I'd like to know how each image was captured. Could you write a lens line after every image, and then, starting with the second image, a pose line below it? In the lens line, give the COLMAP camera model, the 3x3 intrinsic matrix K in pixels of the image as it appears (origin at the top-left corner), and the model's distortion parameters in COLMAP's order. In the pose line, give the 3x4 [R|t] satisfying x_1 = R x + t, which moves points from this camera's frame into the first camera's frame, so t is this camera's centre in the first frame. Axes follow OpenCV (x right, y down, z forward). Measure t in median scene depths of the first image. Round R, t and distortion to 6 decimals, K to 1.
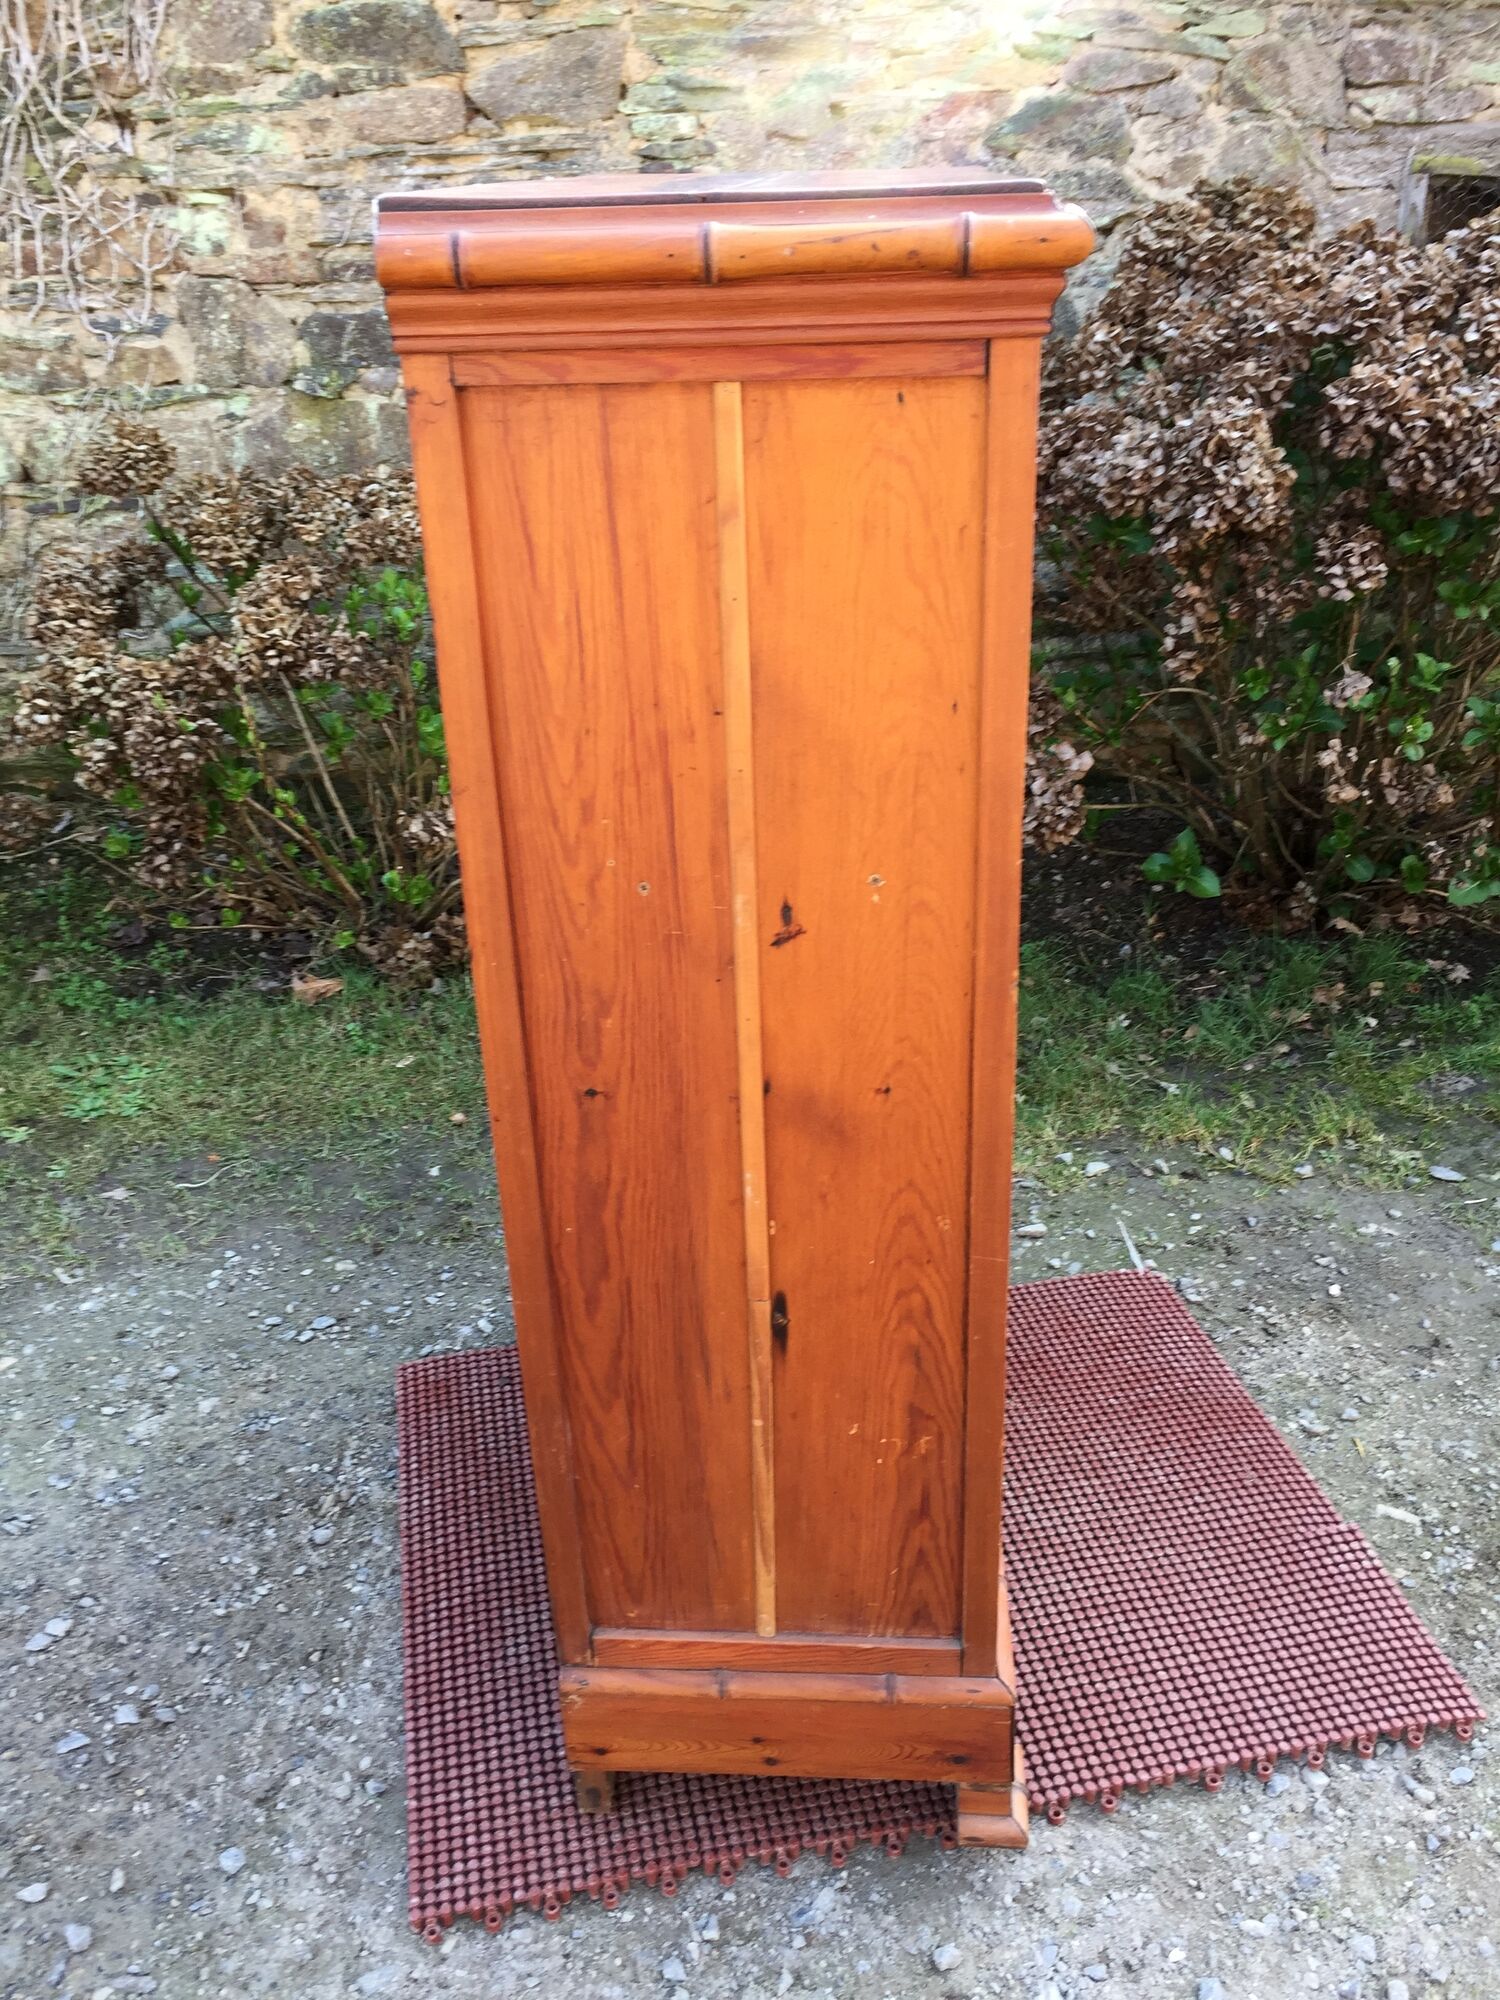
lens RADIAL K [[1671.8, 0, 746.8], [0, 1671.8, 1004.2], [0, 0, 1]] dist [0.072748, -0.099878]
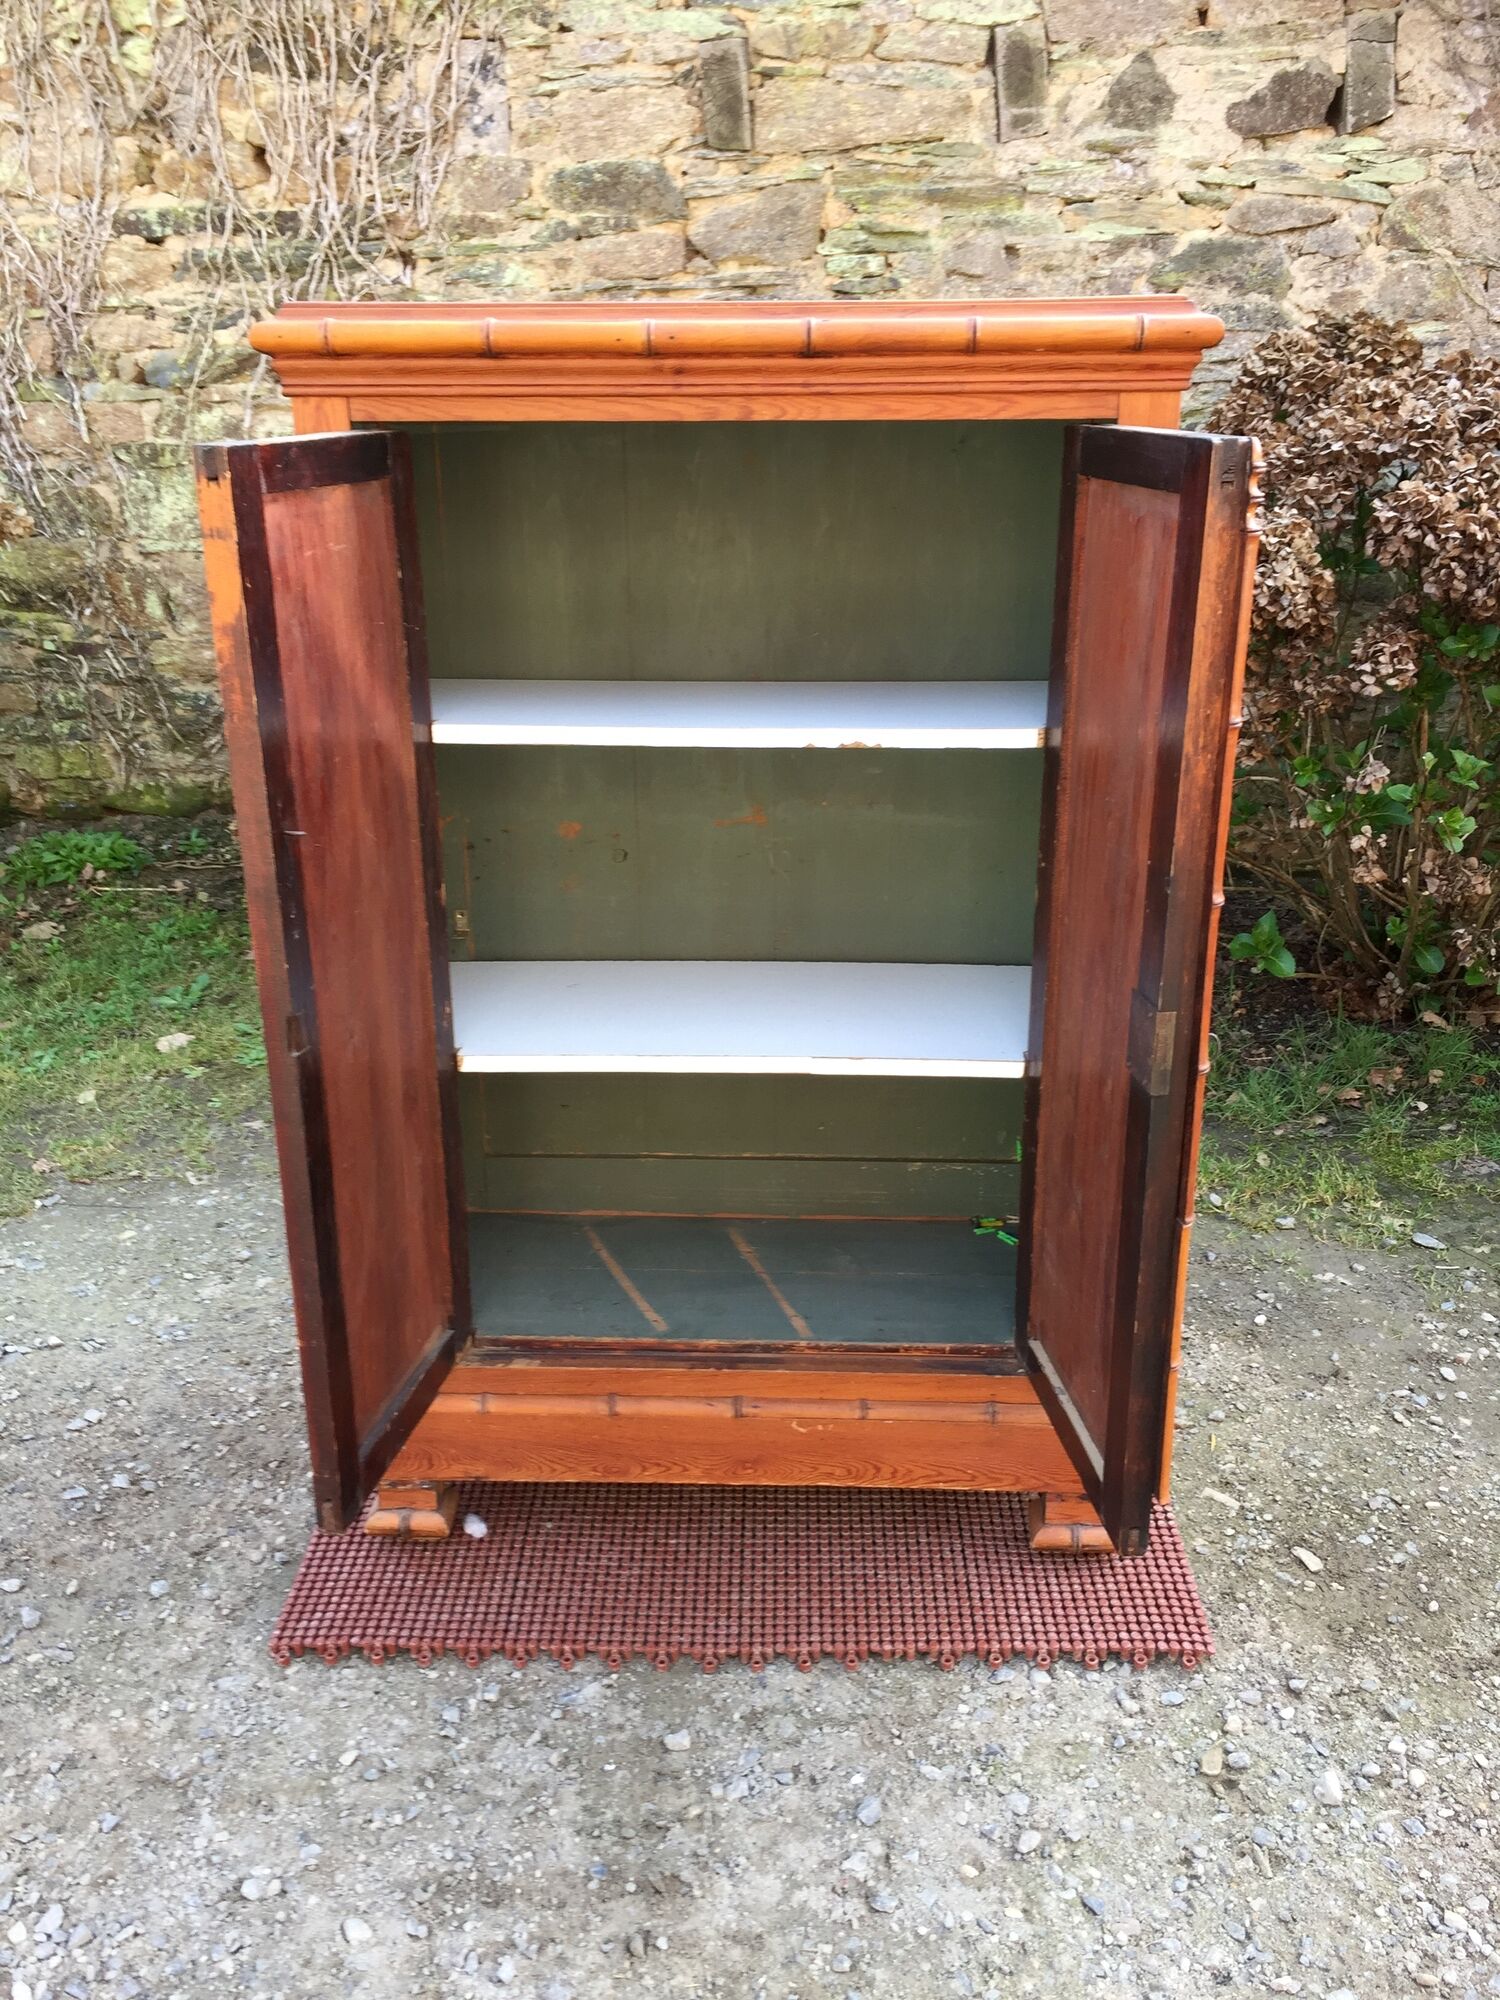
lens RADIAL K [[1671.8, 0, 754.2], [0, 1671.8, 1002.0], [0, 0, 1]] dist [0.072748, -0.099878]
pose [[0.975608, 0.089543, -0.200426, 0.204219], [-0.102061, 0.993365, -0.053003, 0.051740], [0.194350, 0.072166, 0.978274, -0.112281]]
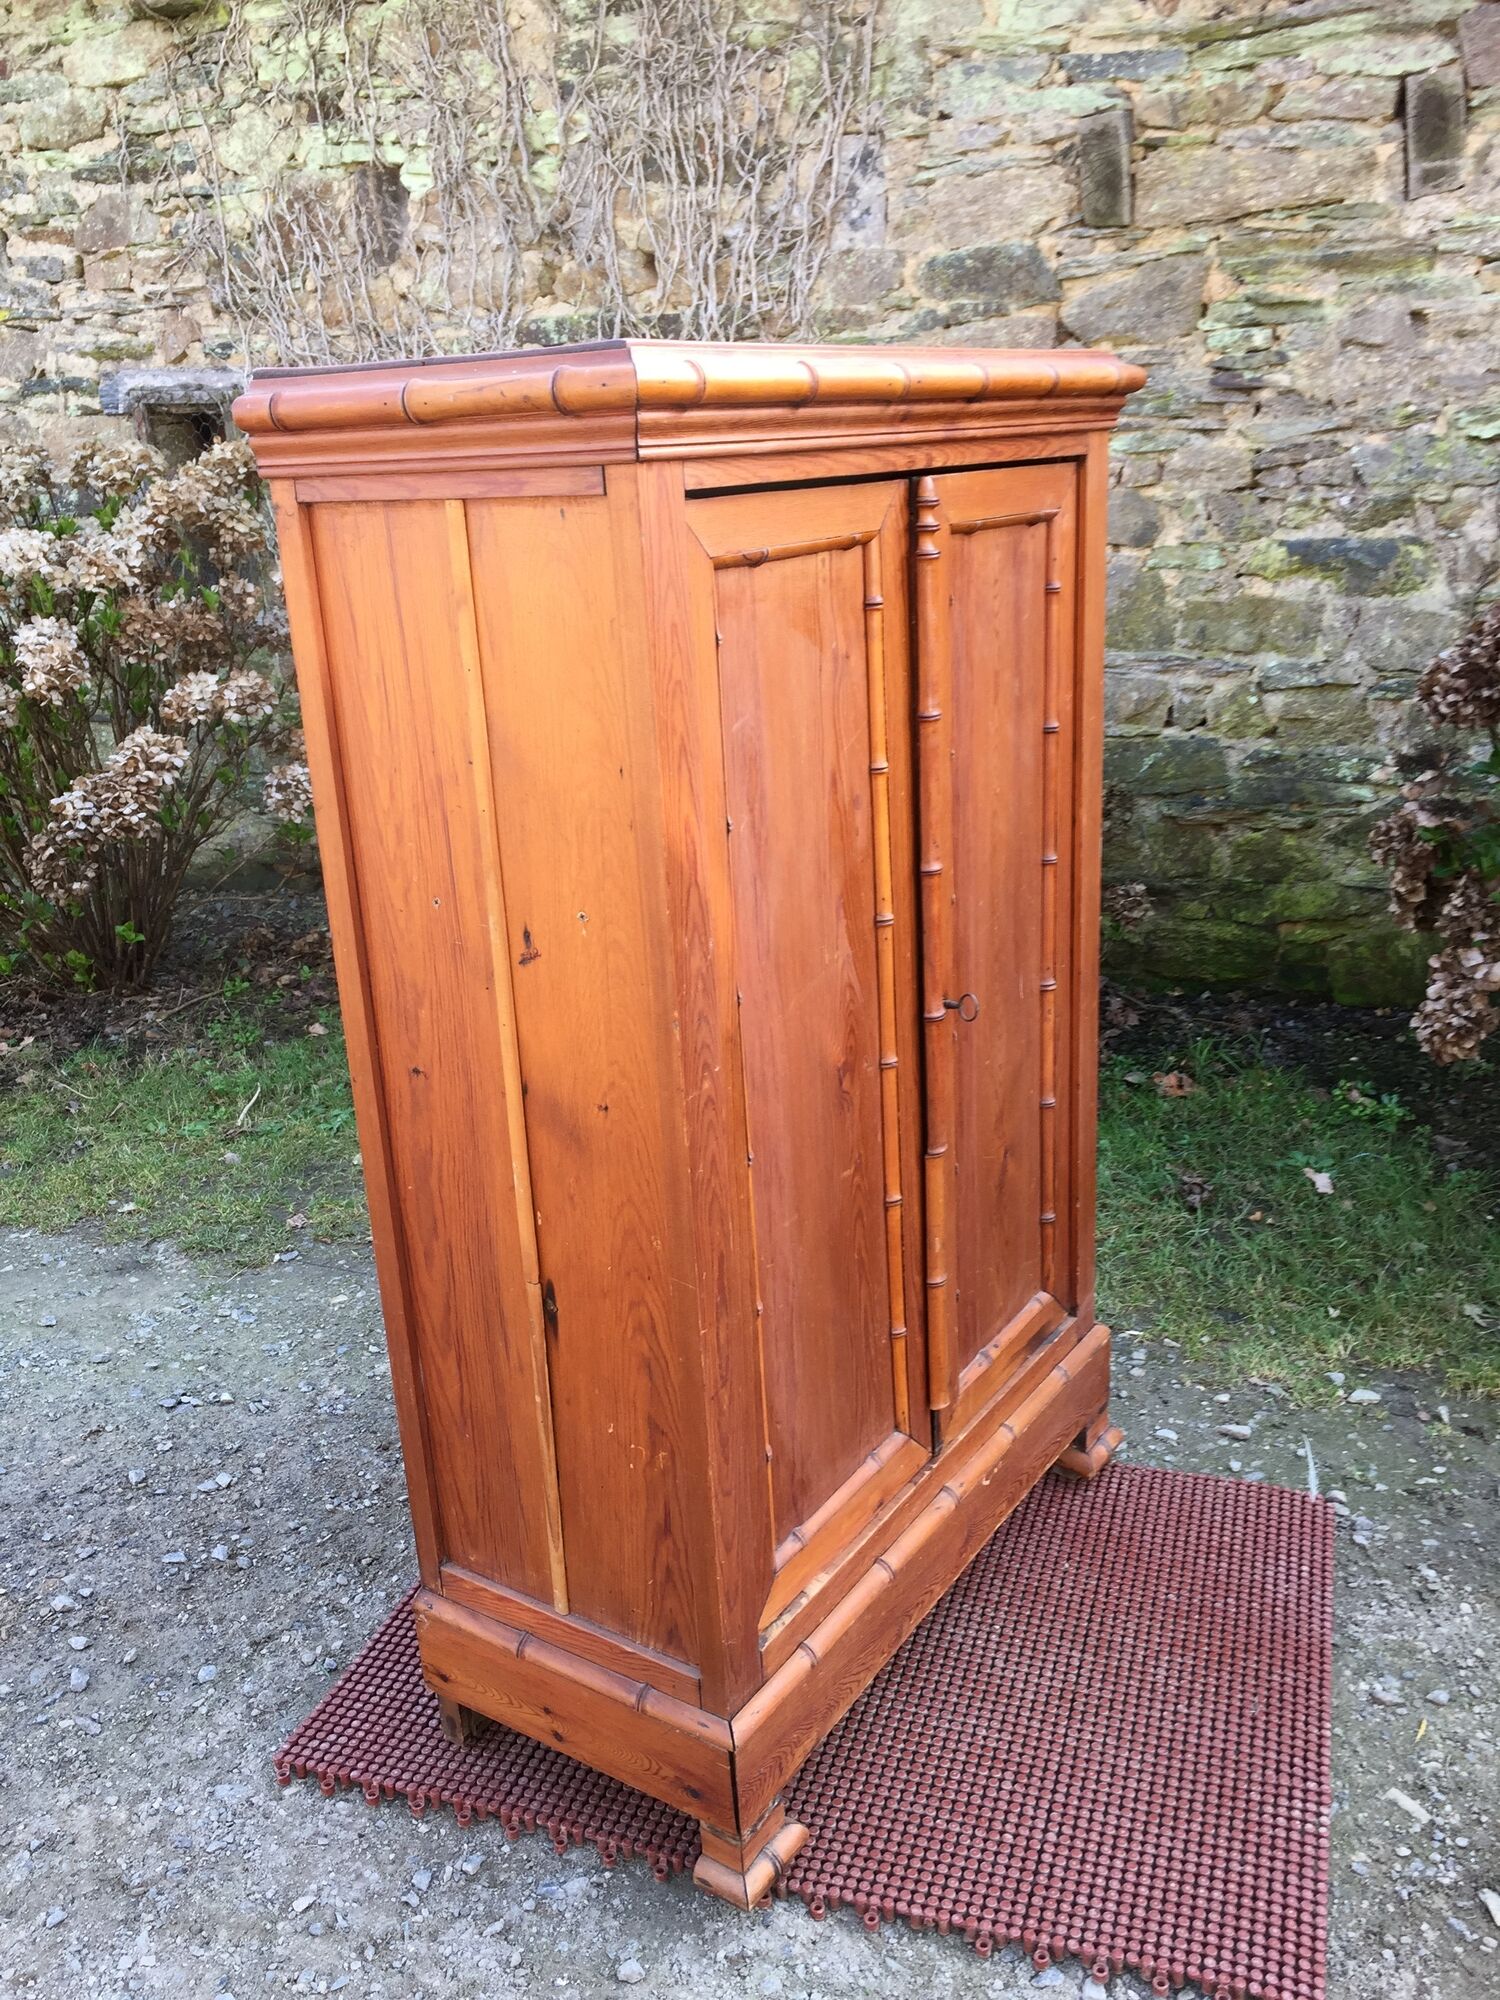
lens RADIAL K [[1671.8, 0, 760.7], [0, 1671.8, 1008.5], [0, 0, 1]] dist [0.072748, -0.099878]
pose [[0.869050, 0.146846, -0.472428, 0.326744], [-0.200991, 0.977372, -0.065931, 0.018196], [0.452056, 0.152251, 0.878900, 0.013747]]
